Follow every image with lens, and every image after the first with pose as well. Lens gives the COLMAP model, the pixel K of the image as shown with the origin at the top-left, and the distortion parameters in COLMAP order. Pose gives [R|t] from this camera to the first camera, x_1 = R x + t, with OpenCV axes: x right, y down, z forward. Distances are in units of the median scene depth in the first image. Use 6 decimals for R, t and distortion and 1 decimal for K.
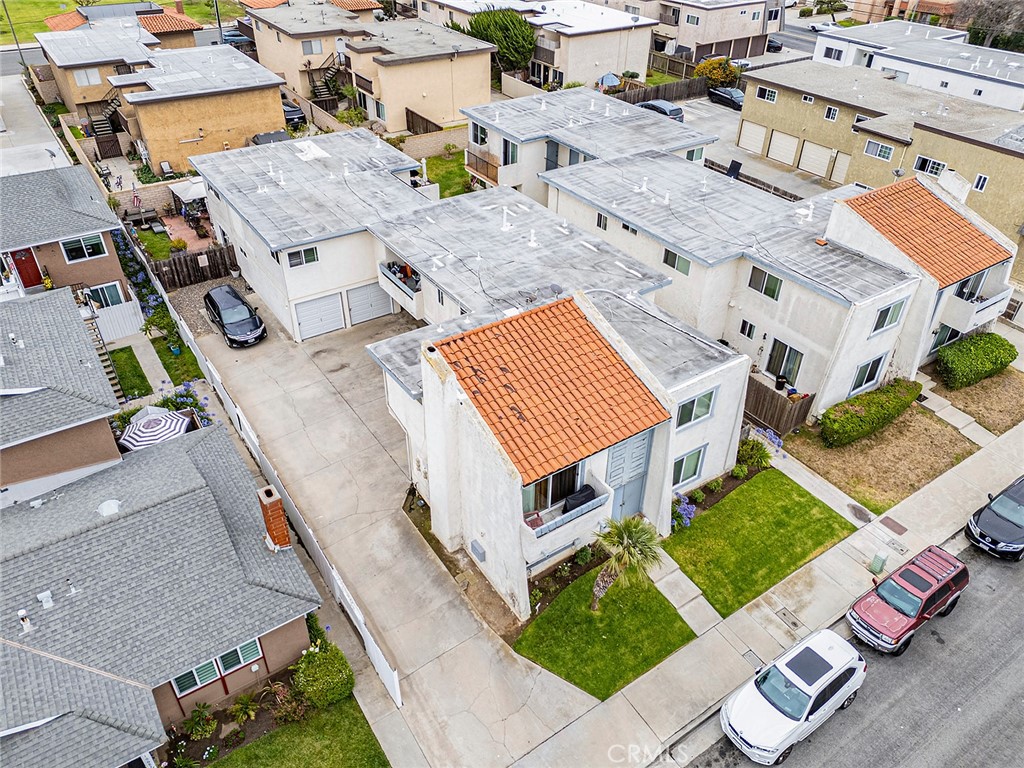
lens RADIAL K [[744.4, 0, 512.0], [0, 744.4, 384.0], [0, 0, 1]] dist [0.082389, -0.084519]
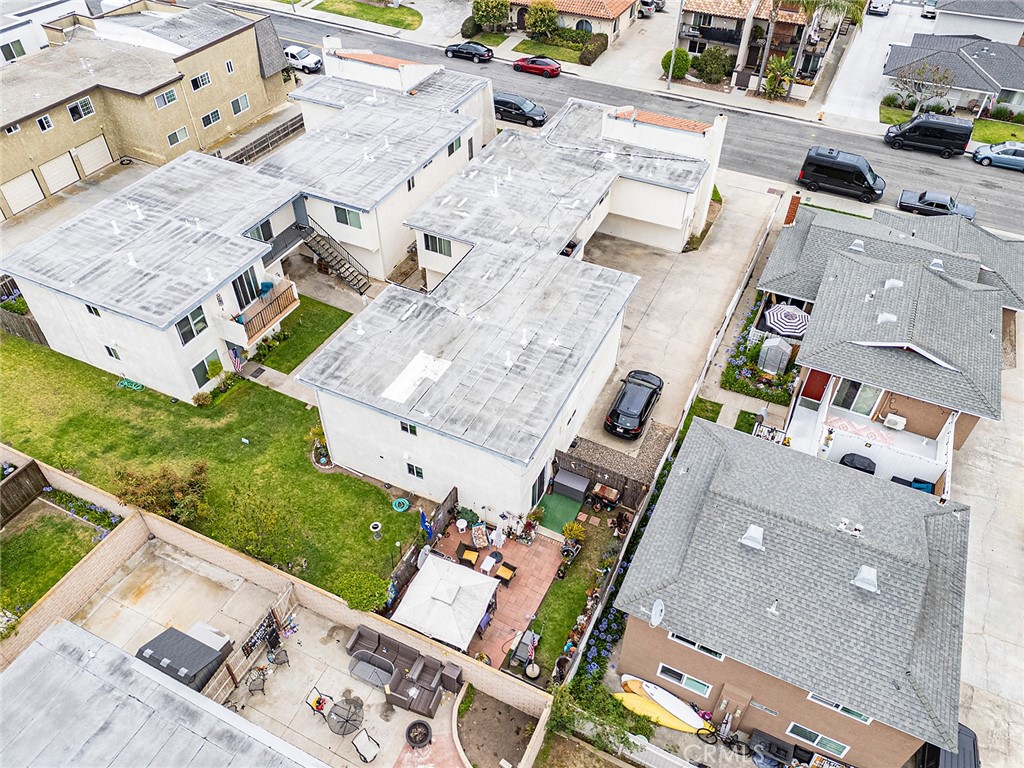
lens RADIAL K [[744.4, 0, 512.0], [0, 744.4, 384.0], [0, 0, 1]] dist [0.082389, -0.084519]
pose [[-0.502869, -0.610697, 0.611696, -0.733536], [0.492873, 0.378766, 0.783334, -0.796103], [-0.710069, 0.695403, 0.110526, 0.831330]]
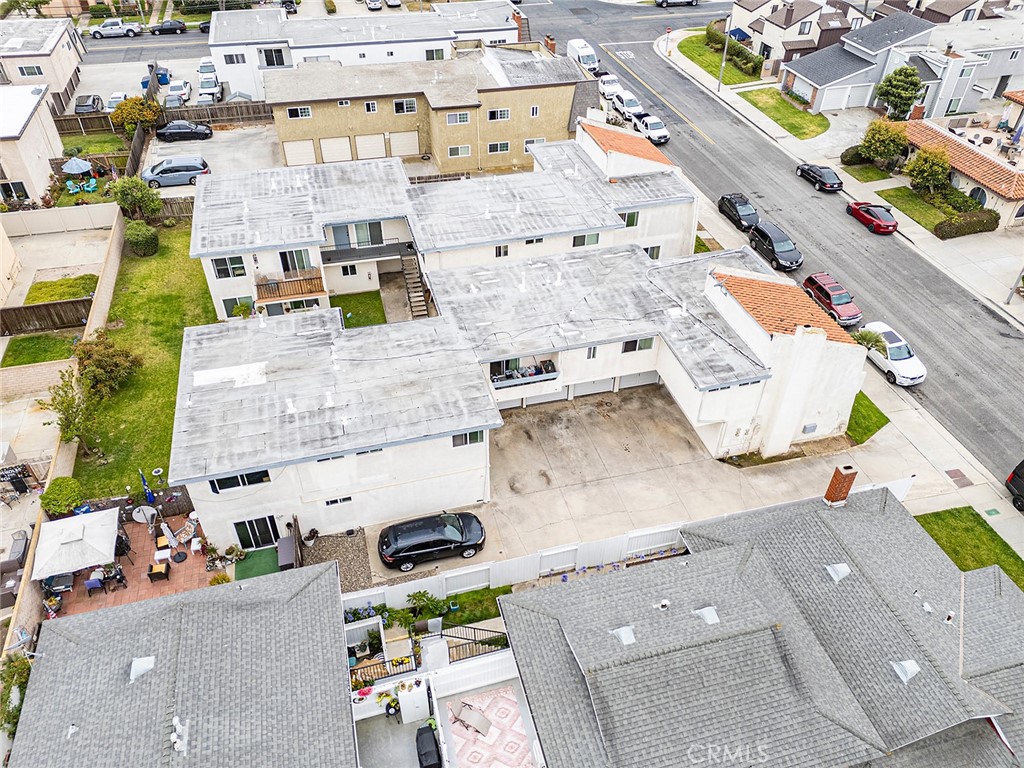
lens RADIAL K [[744.4, 0, 512.0], [0, 744.4, 384.0], [0, 0, 1]] dist [0.082389, -0.084519]
pose [[0.324325, -0.616140, 0.717764, -0.719696], [0.552123, 0.739420, 0.385251, -0.430302], [-0.768098, 0.271347, 0.579997, 0.310184]]
